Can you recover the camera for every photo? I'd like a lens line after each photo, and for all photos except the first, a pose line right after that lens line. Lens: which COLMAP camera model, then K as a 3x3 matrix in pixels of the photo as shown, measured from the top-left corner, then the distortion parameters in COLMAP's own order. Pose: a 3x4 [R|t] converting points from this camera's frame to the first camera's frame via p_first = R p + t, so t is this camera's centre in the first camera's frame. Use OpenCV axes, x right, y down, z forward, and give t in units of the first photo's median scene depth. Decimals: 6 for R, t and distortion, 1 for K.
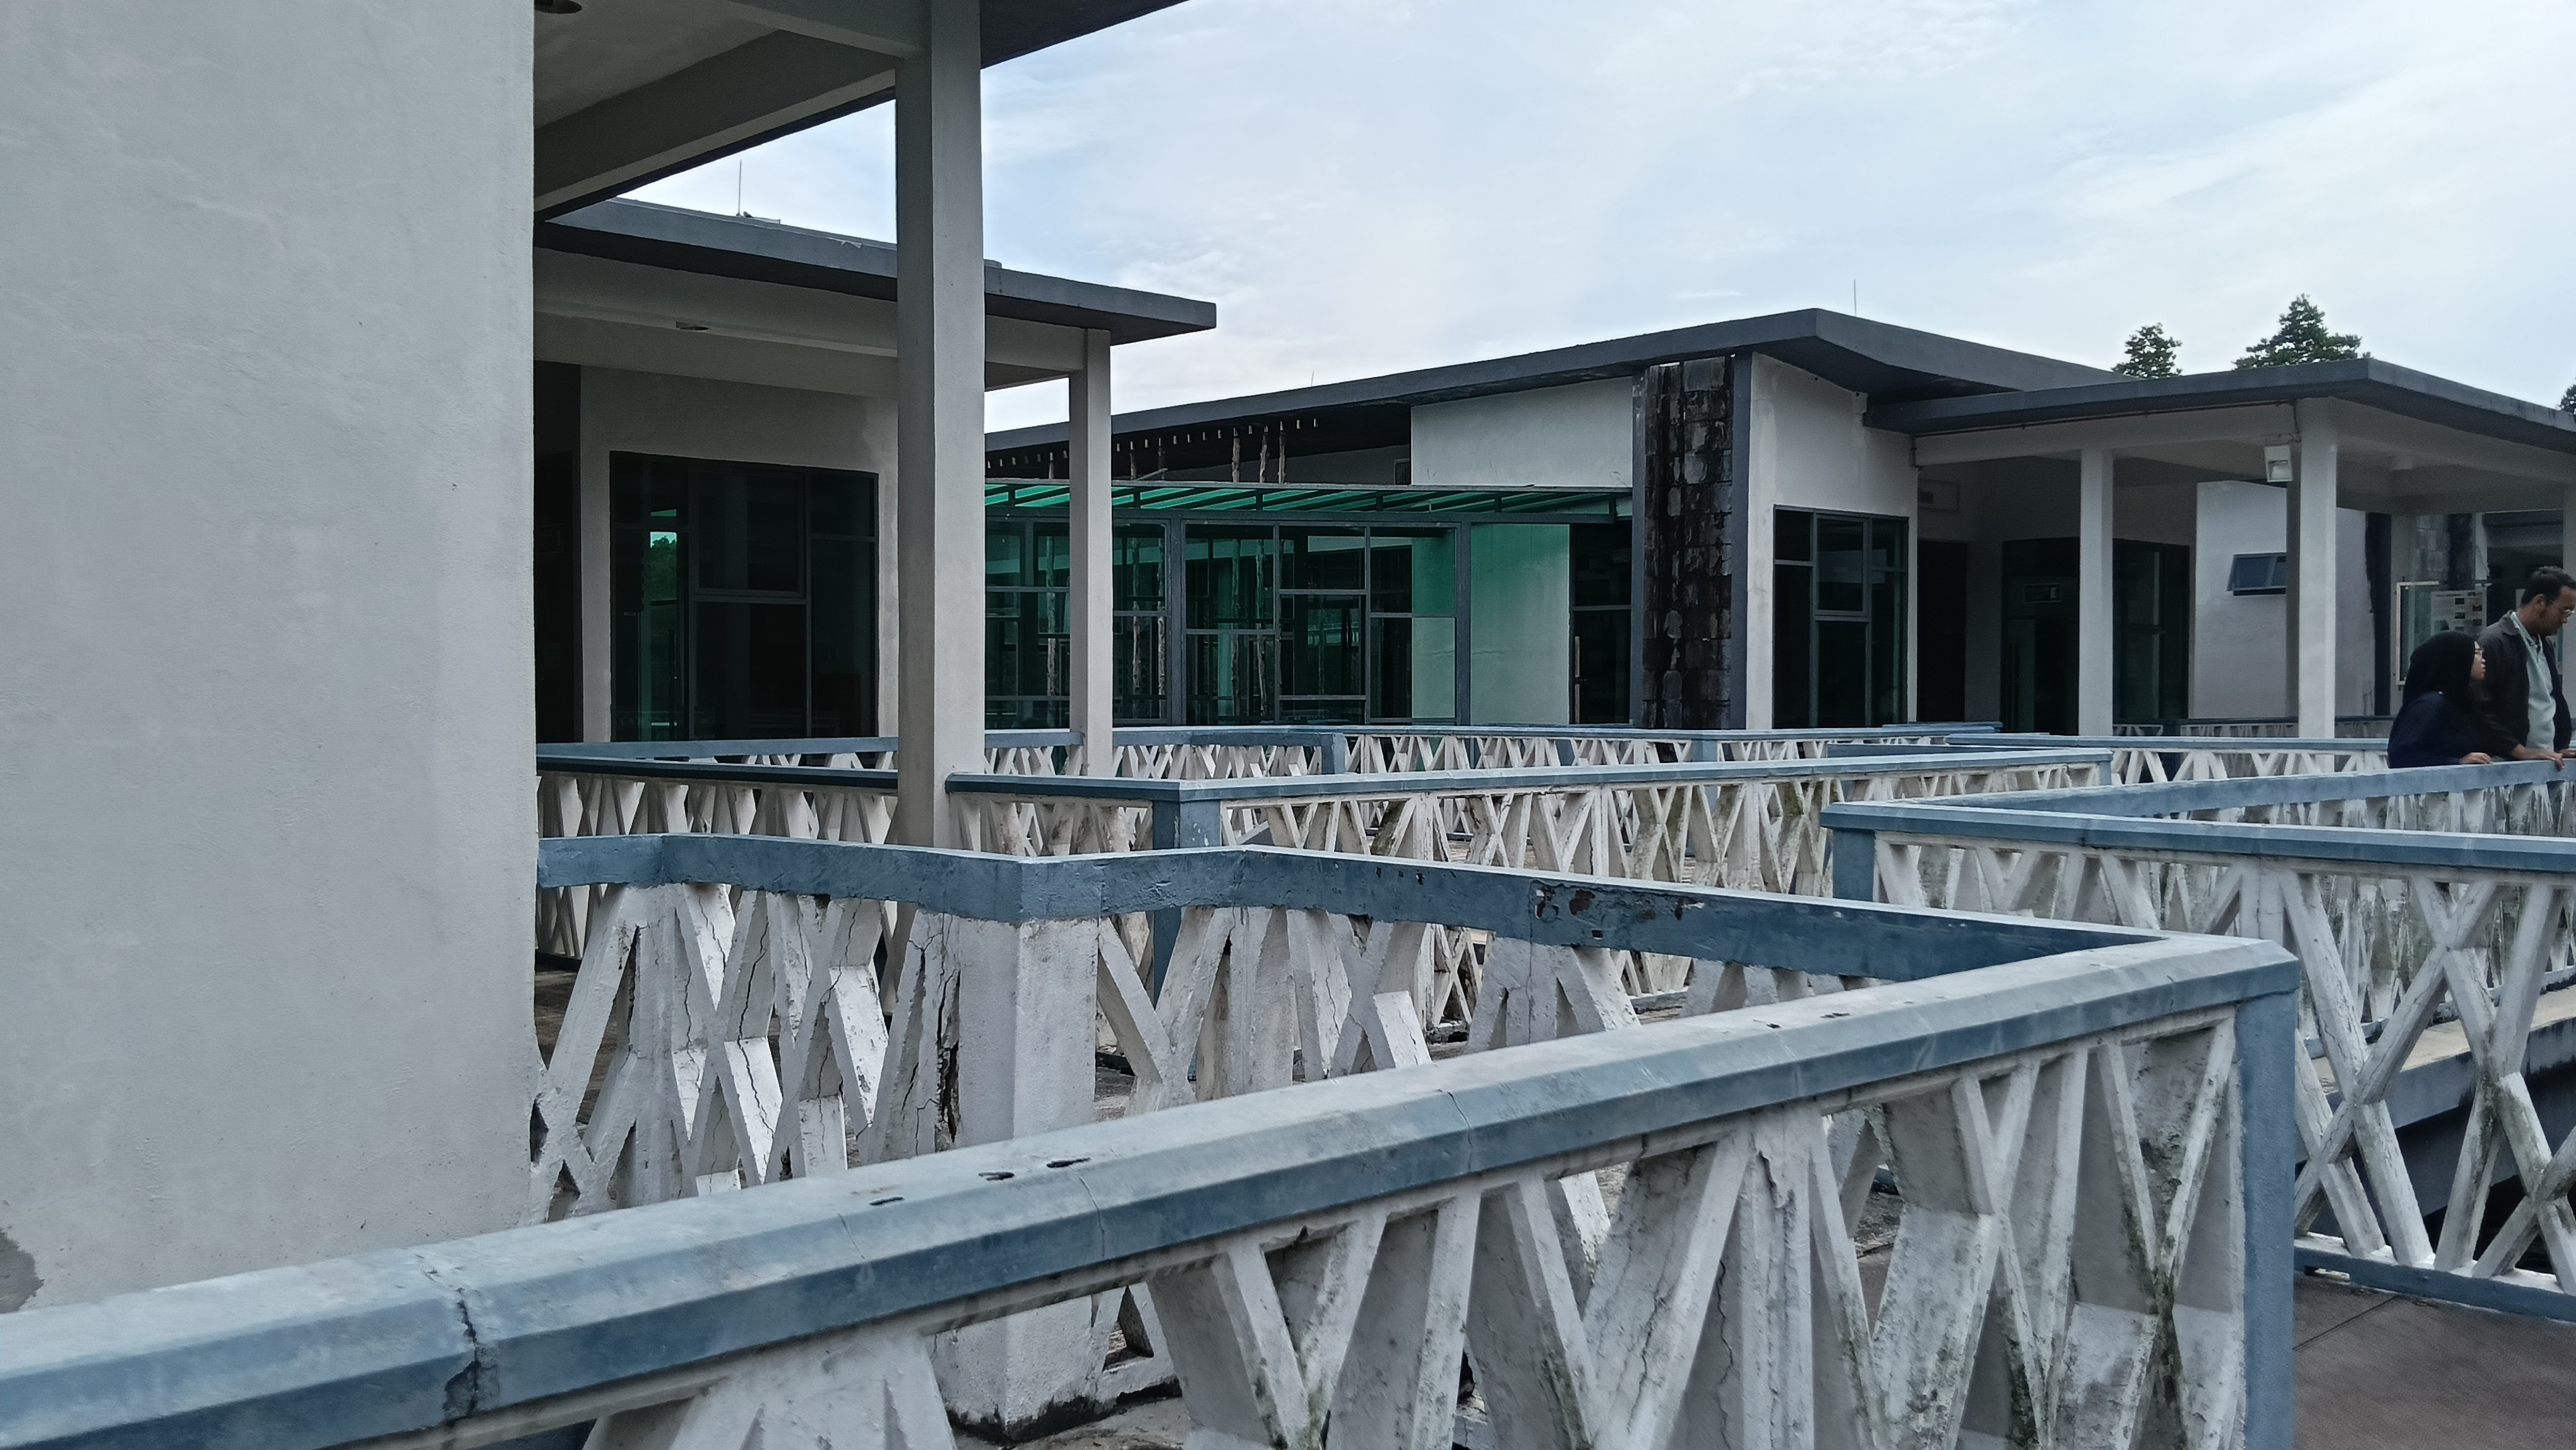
lens RADIAL K [[2237.5, 0, 1288.0], [0, 2237.5, 725.0], [0, 0, 1]] dist [0.004043, -0.096426]
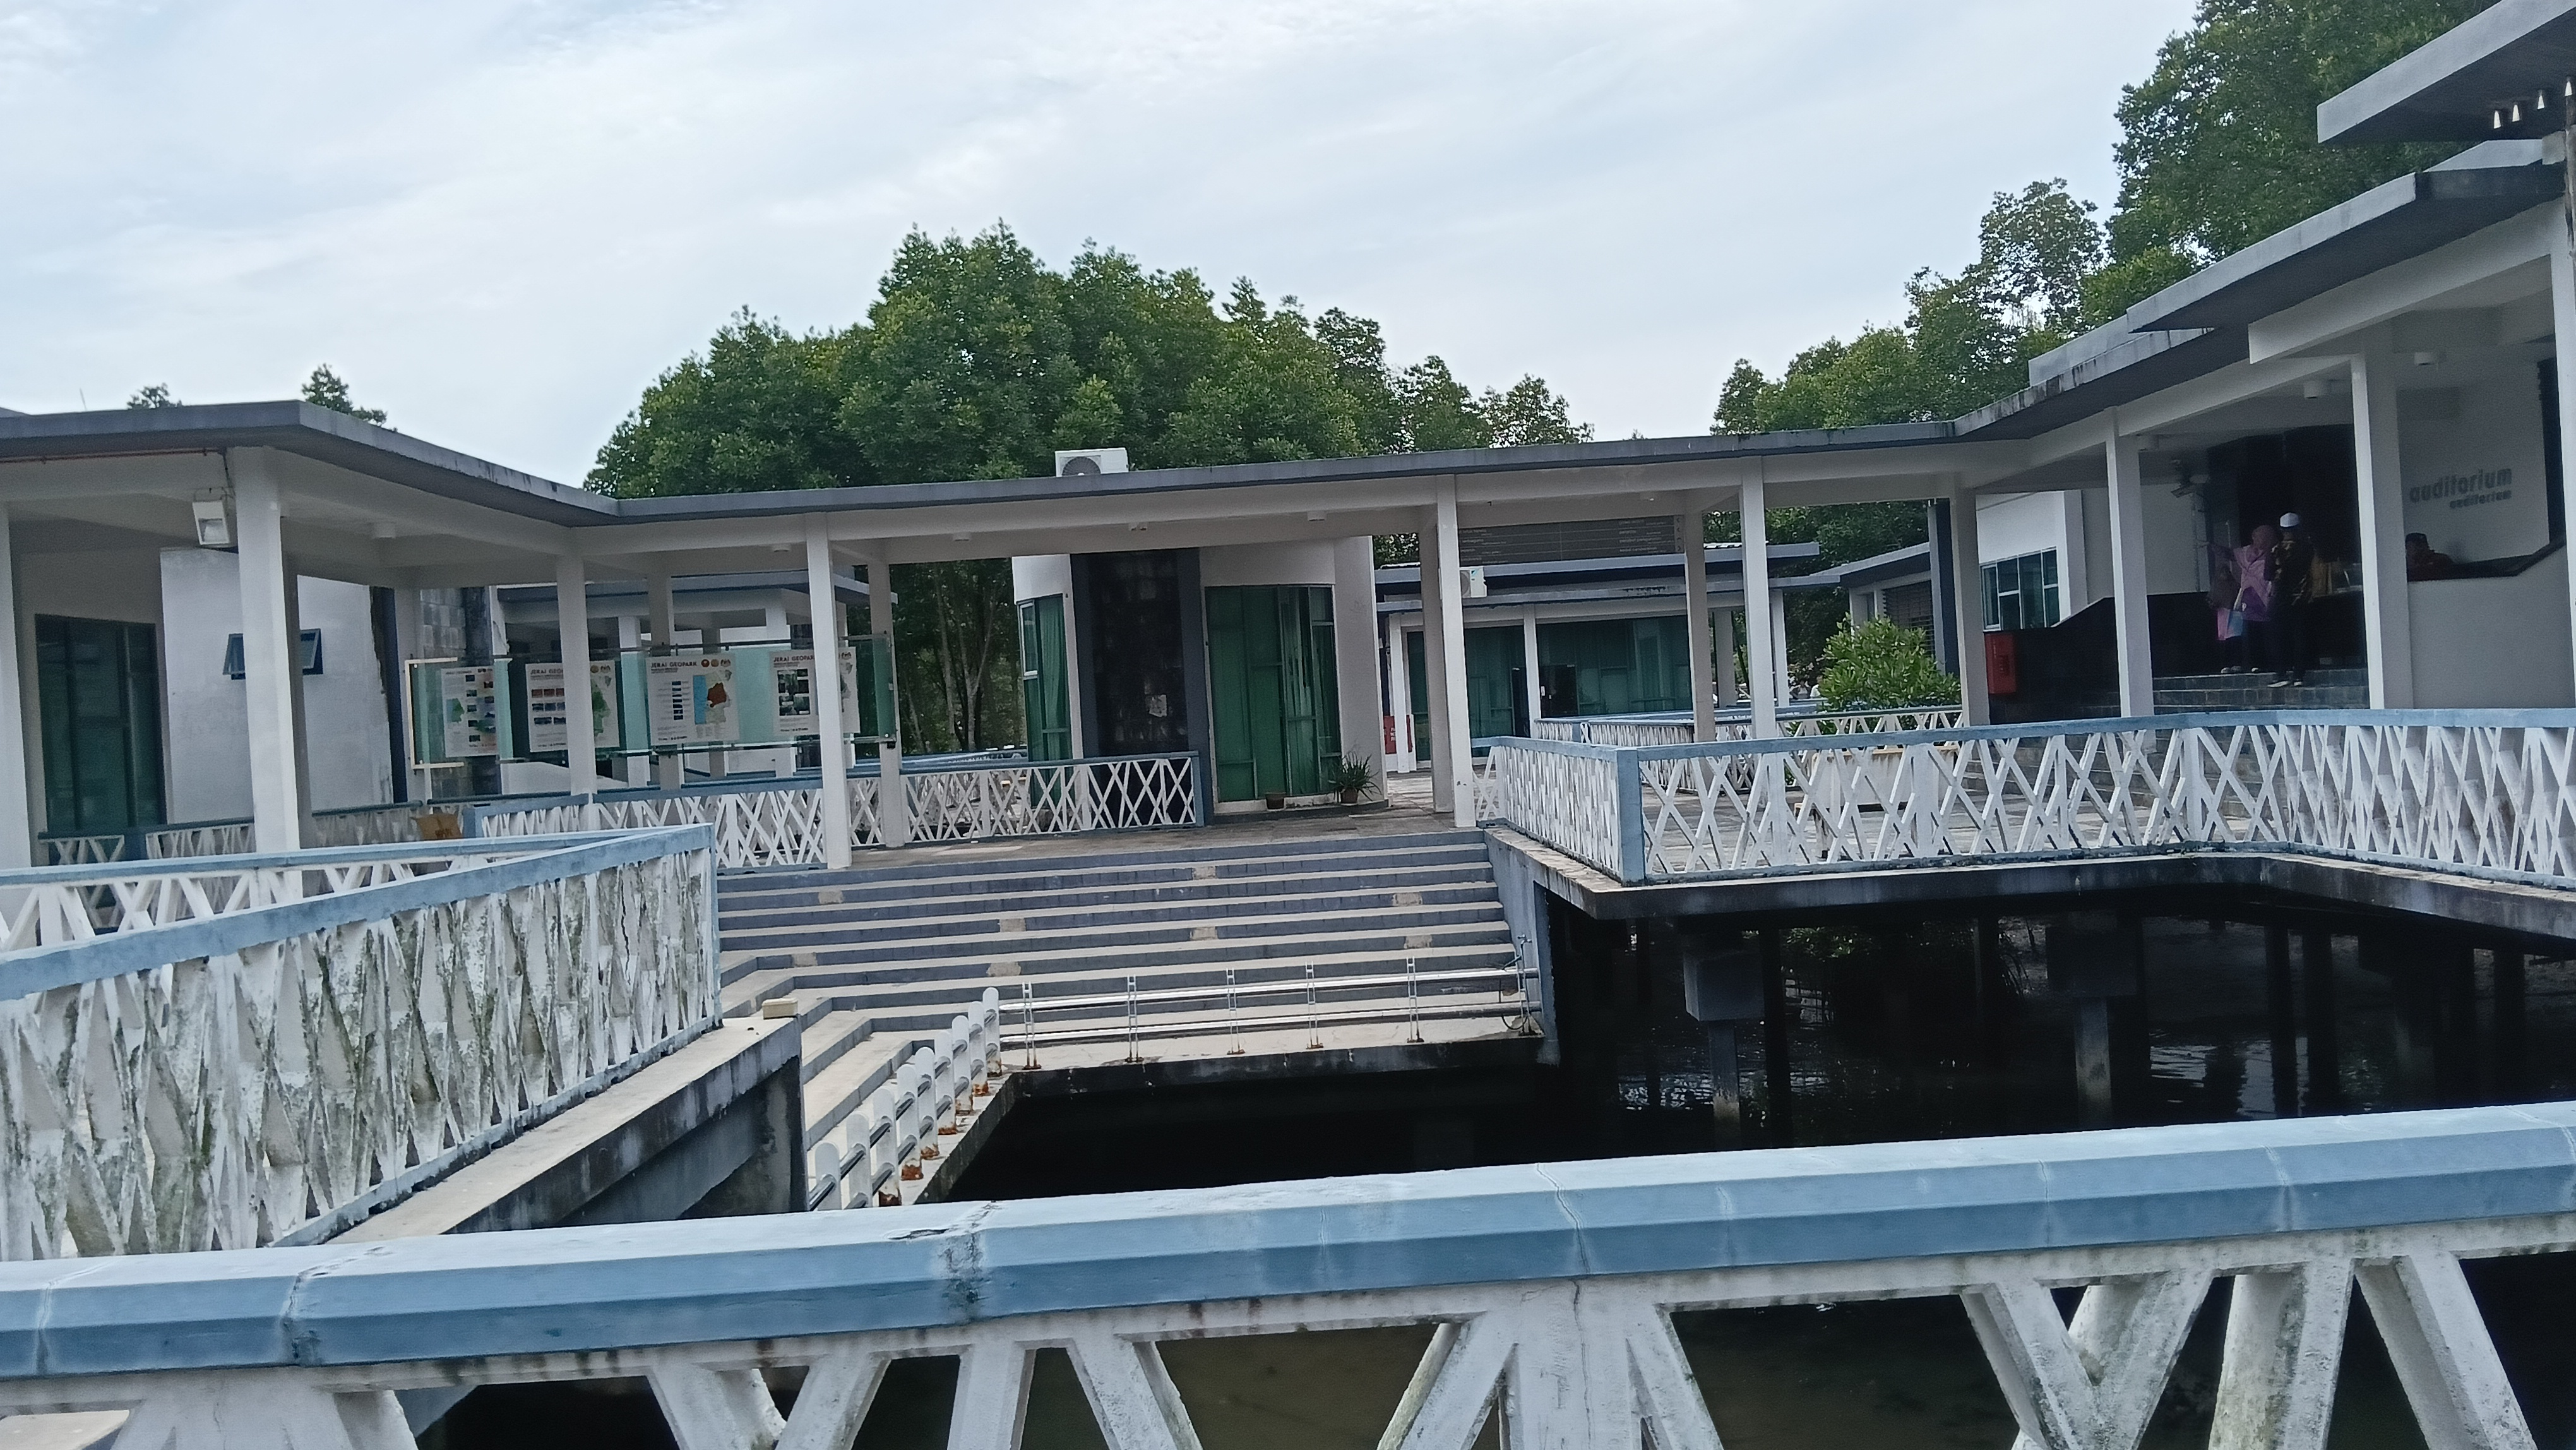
lens RADIAL K [[2237.5, 0, 1288.0], [0, 2237.5, 725.0], [0, 0, 1]] dist [0.004043, -0.096426]
pose [[0.690179, -0.044786, 0.722252, 0.072579], [0.071990, 0.997381, -0.006947, -0.003375], [-0.720049, 0.056789, 0.691595, 0.079662]]
